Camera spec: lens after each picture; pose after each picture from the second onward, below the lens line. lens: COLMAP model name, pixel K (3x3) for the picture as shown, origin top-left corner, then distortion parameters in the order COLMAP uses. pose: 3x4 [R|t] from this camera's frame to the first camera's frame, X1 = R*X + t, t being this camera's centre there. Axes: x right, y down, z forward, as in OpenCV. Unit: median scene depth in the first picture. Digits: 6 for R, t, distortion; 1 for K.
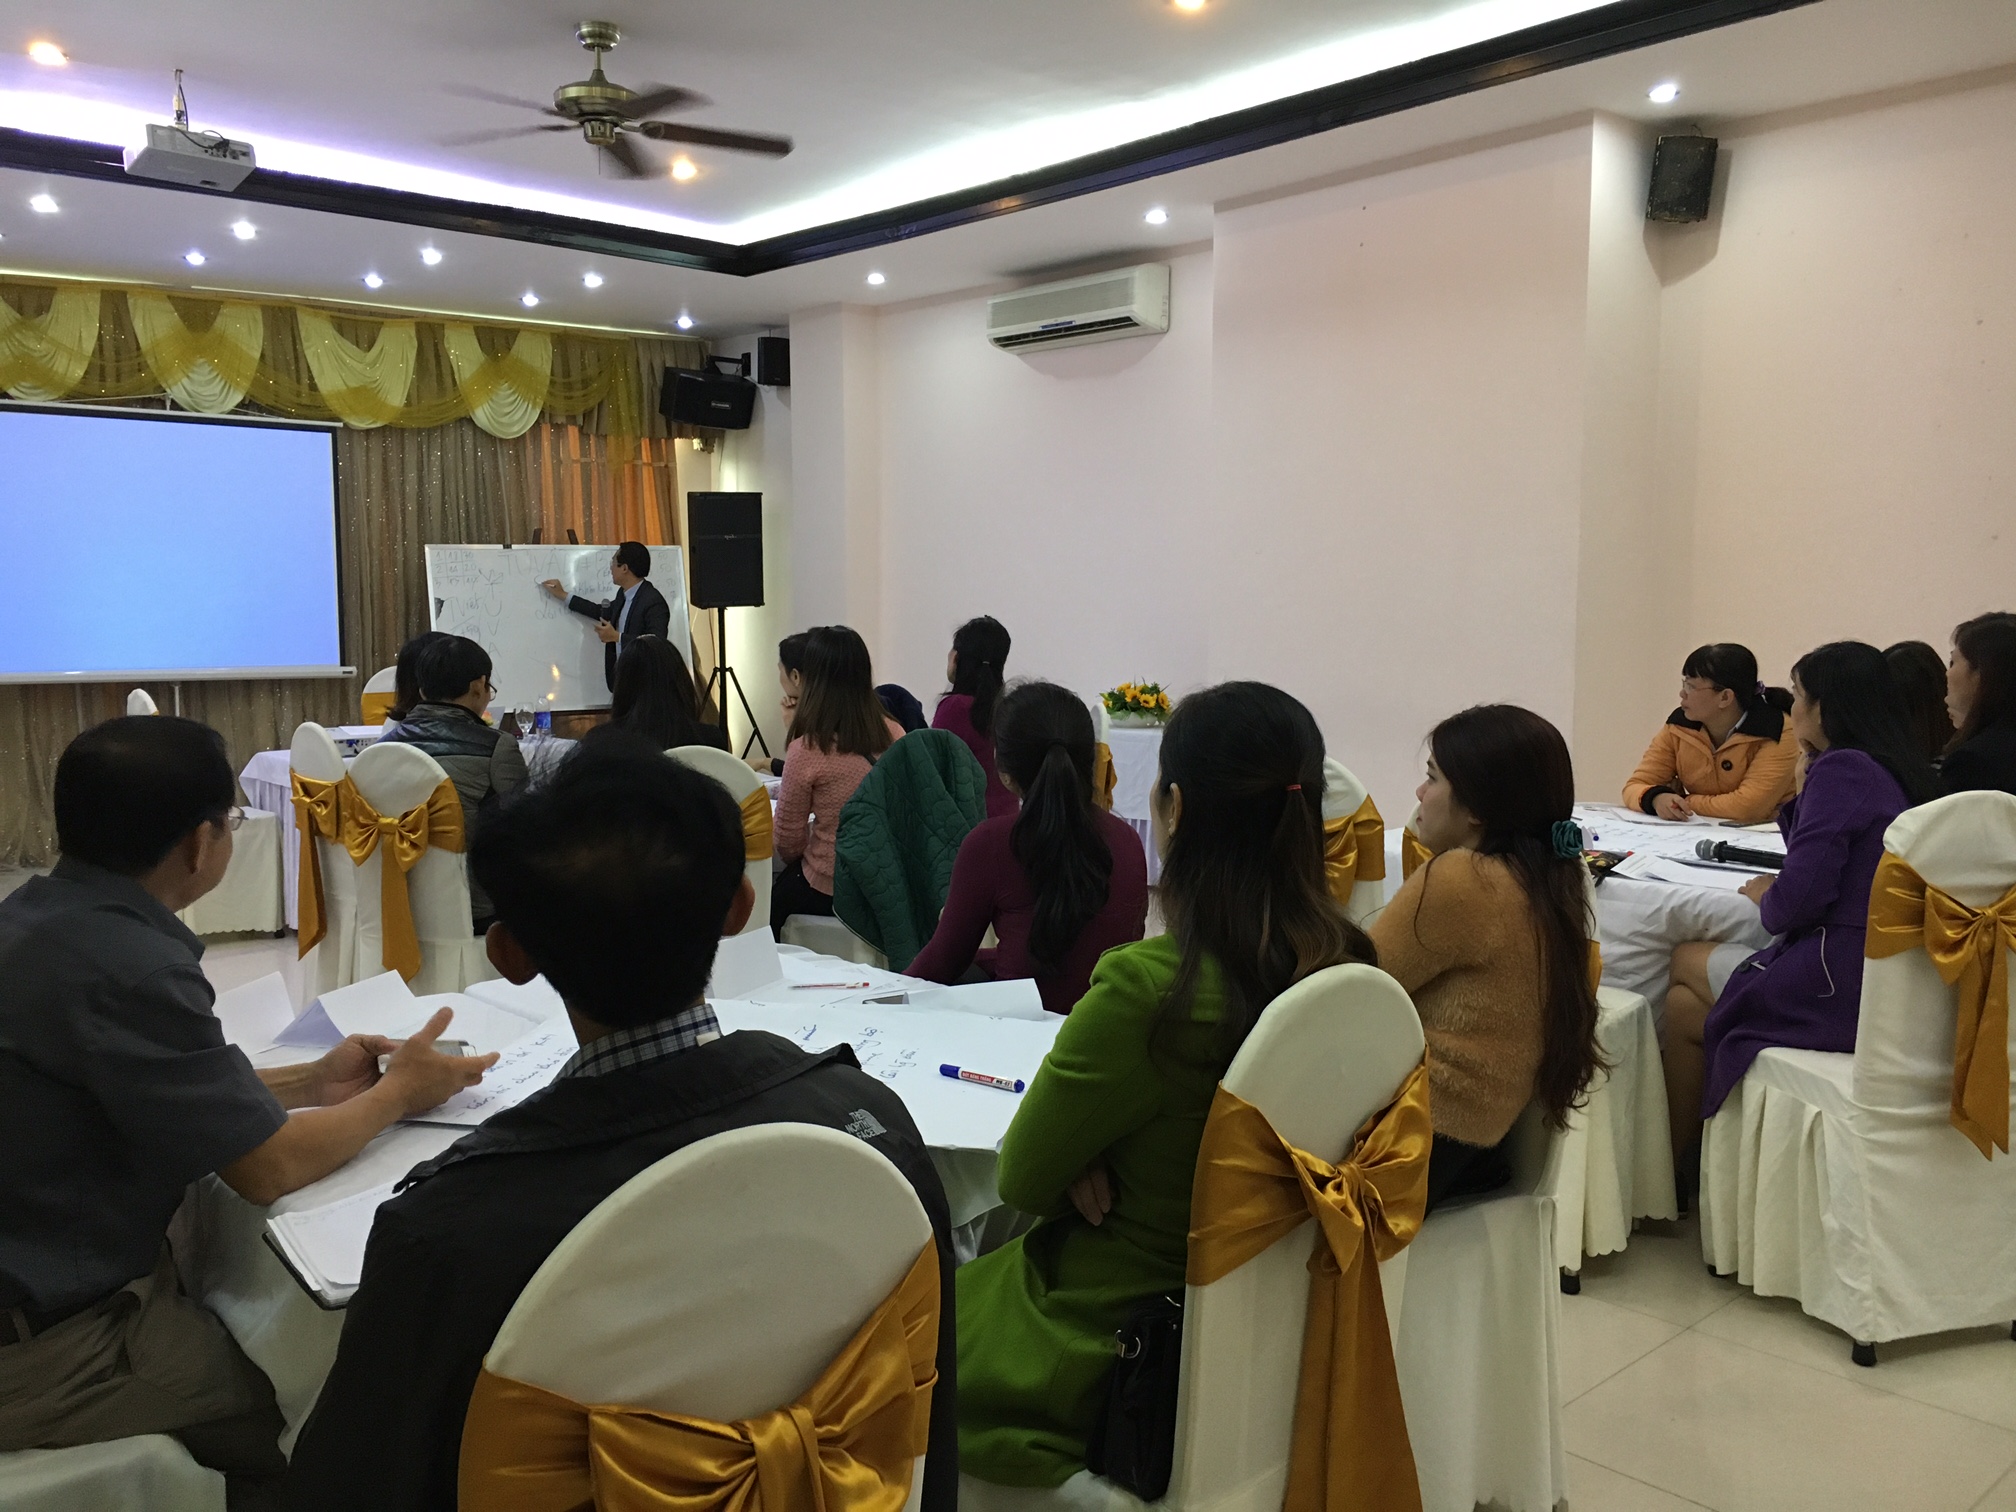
lens RADIAL K [[1678.5, 0, 1008.0], [0, 1678.5, 756.0], [0, 0, 1]] dist [0.098141, -0.159378]
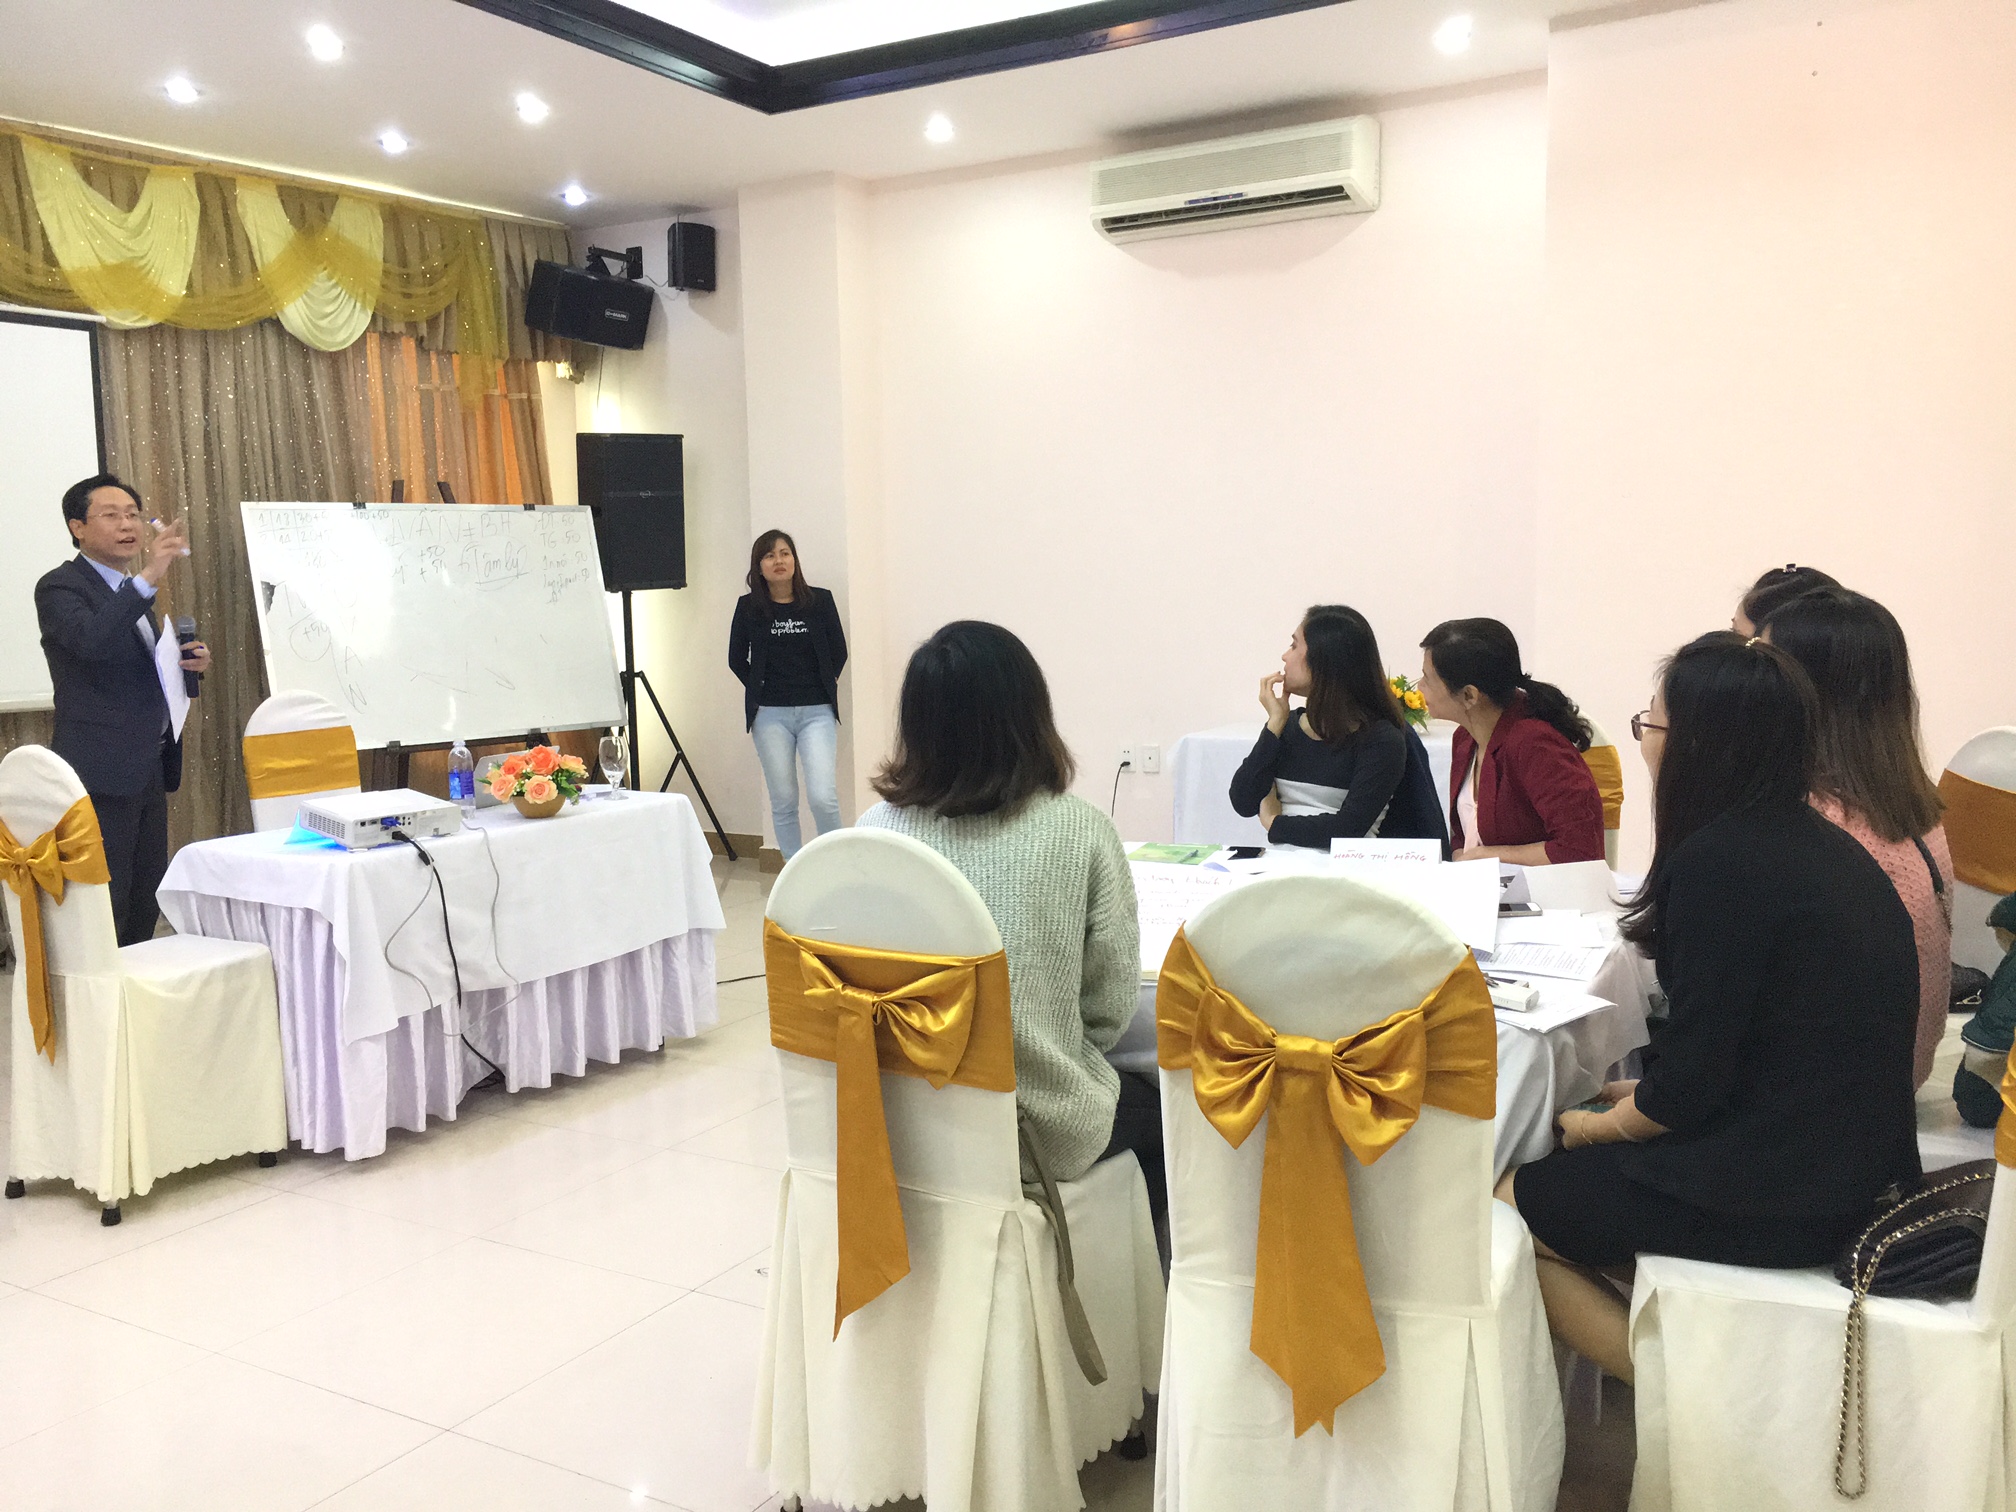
lens RADIAL K [[1678.5, 0, 1008.0], [0, 1678.5, 756.0], [0, 0, 1]] dist [0.098141, -0.159378]
pose [[0.958308, -0.045104, 0.282156, -0.235394], [0.043166, 0.998982, 0.013082, -0.019452], [-0.282459, -0.000357, 0.959279, 0.258082]]
